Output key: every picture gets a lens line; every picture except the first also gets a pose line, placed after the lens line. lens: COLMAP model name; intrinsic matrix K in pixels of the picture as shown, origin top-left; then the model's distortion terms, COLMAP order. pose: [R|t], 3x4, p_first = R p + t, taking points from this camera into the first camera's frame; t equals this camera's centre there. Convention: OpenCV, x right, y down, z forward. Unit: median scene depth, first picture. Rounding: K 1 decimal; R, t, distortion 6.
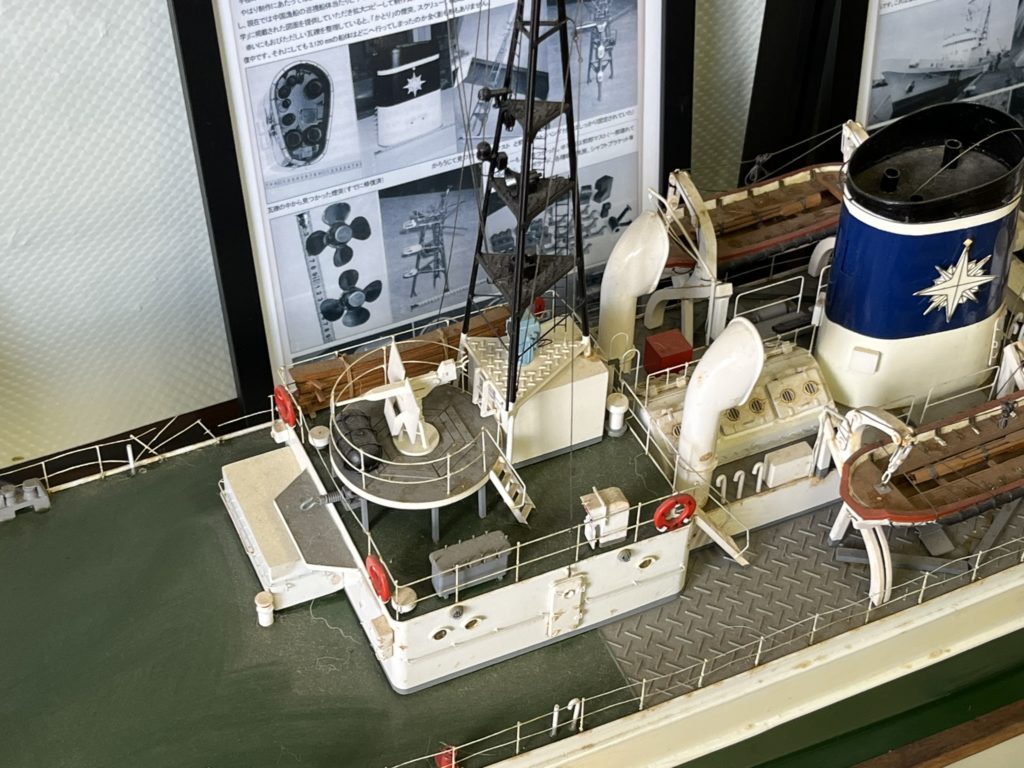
lens RADIAL K [[1672.6, 0, 512.0], [0, 1672.6, 384.0], [0, 0, 1]] dist [0.091773, -0.182945]
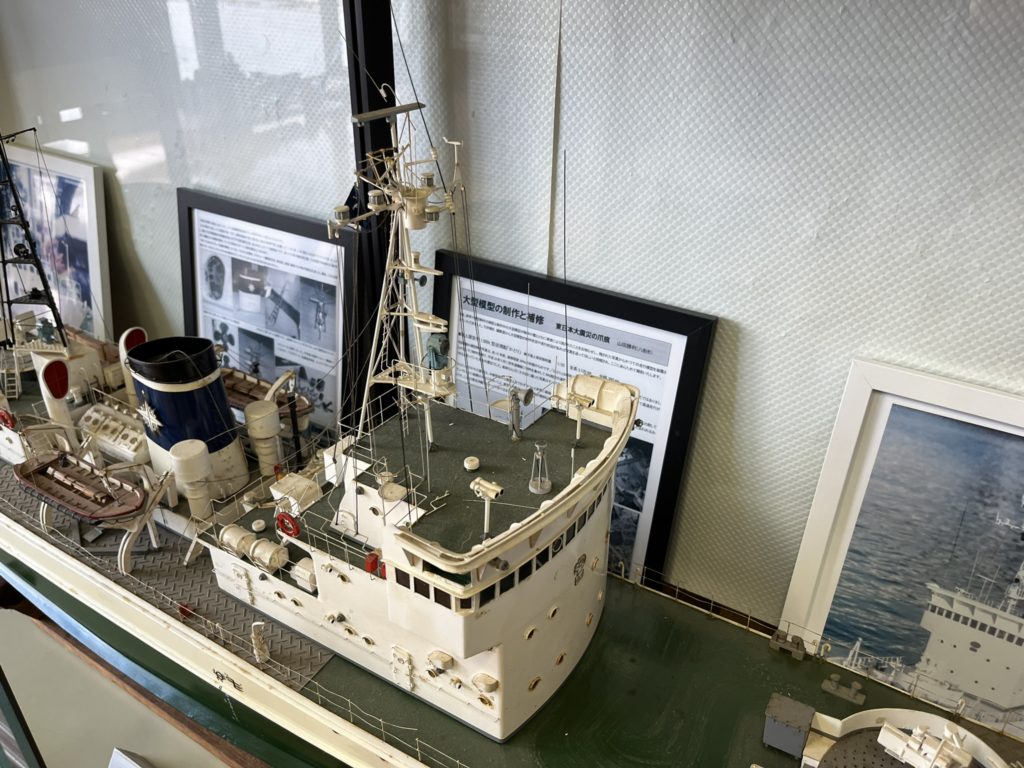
lens RADIAL K [[791.5, 0, 515.9], [0, 791.5, 386.7], [0, 0, 1]] dist [0.040324, -0.062756]
pose [[0.551076, 0.413735, -0.724664, 0.971036], [-0.583804, 0.811662, 0.019447, -0.299710], [0.596229, 0.412345, 0.688827, 0.530678]]
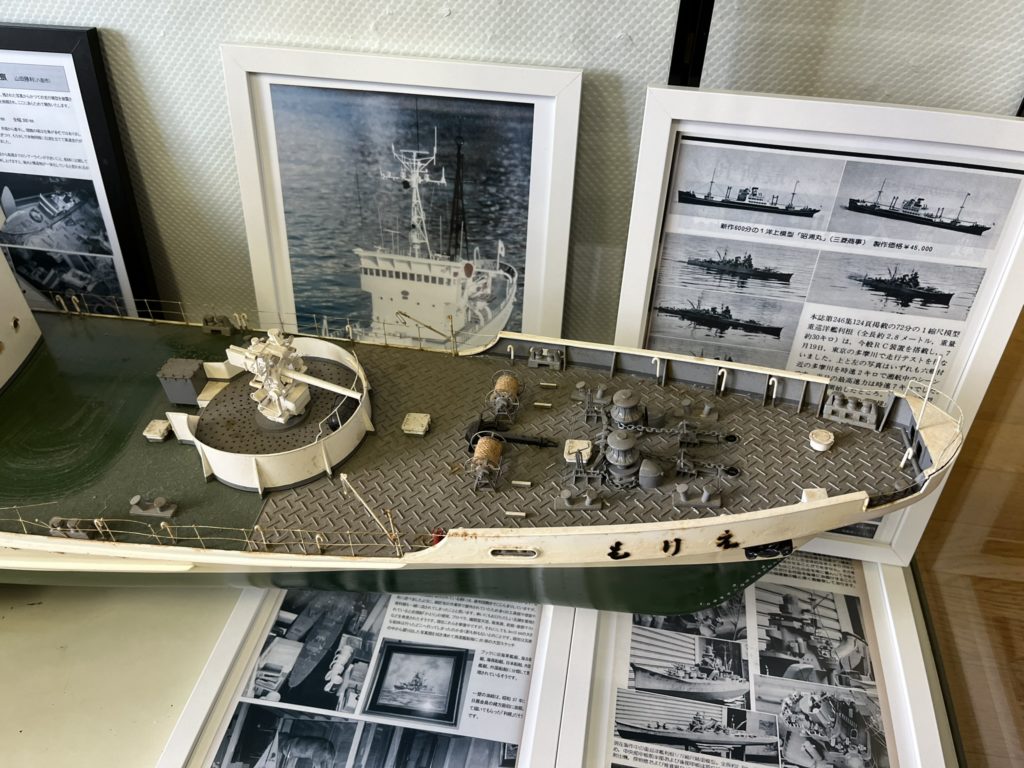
lens RADIAL K [[791.5, 0, 515.9], [0, 791.5, 386.7], [0, 0, 1]] dist [0.040324, -0.062756]
pose [[0.829011, 0.378041, -0.412099, 1.247432], [-0.390738, 0.918749, 0.056779, -0.340635], [0.400081, 0.113952, 0.909368, 0.670051]]
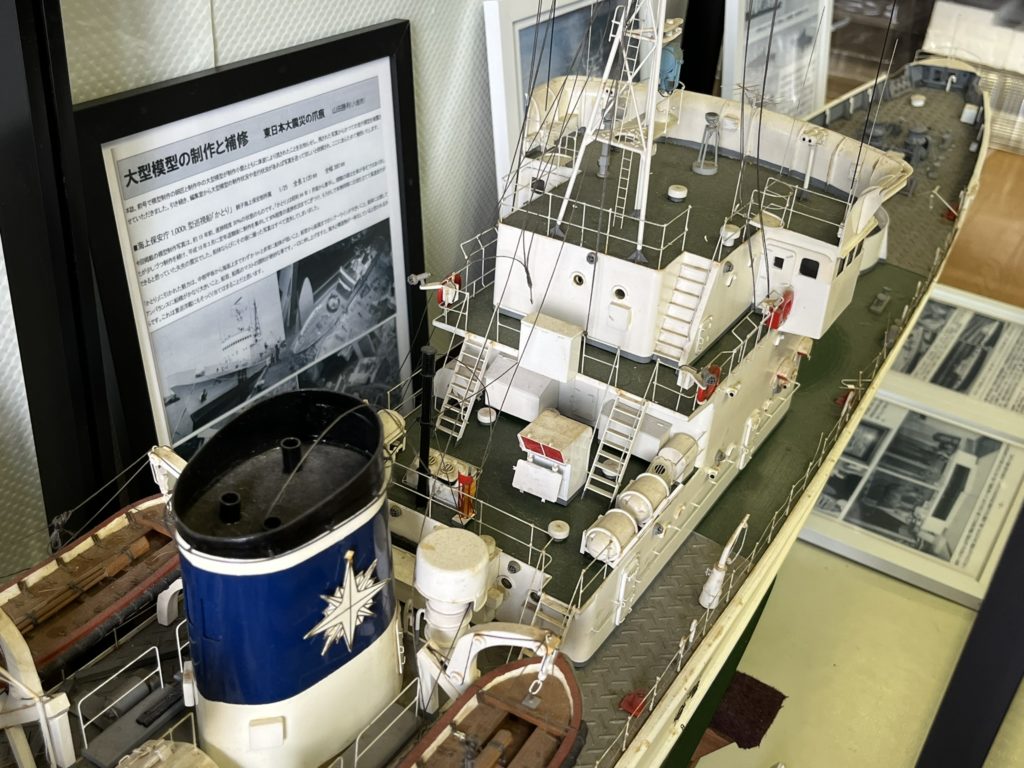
lens RADIAL K [[1112.4, 0, 513.6], [0, 1112.4, 405.7], [0, 0, 1]] dist [-0.003682, 0.001936]
pose [[0.837118, -0.247872, 0.487640, 0.082320], [0.324788, 0.942527, -0.078461, -0.071576], [-0.440165, 0.224061, 0.869512, 0.418417]]
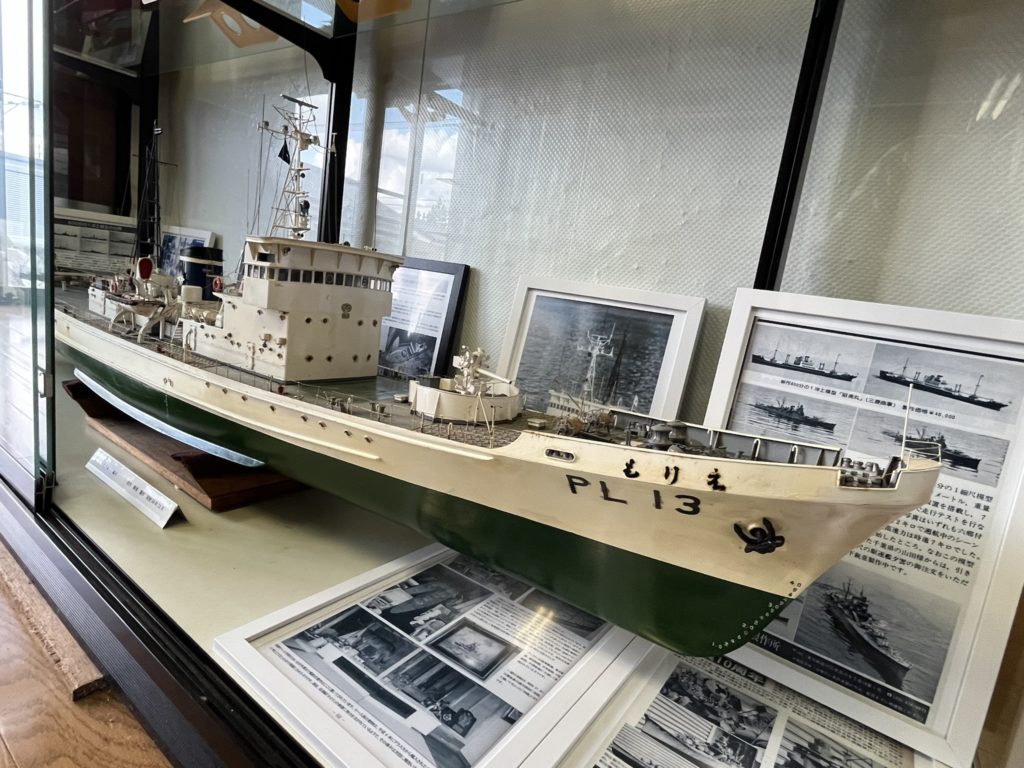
lens RADIAL K [[545.7, 0, 503.9], [0, 545.7, 379.9], [0, 0, 1]] dist [-0.001769, -0.002506]
pose [[0.485388, 0.209395, -0.848854, 1.464396], [-0.690741, 0.687044, -0.225496, -0.111827], [0.535982, 0.695791, 0.478120, 0.827972]]
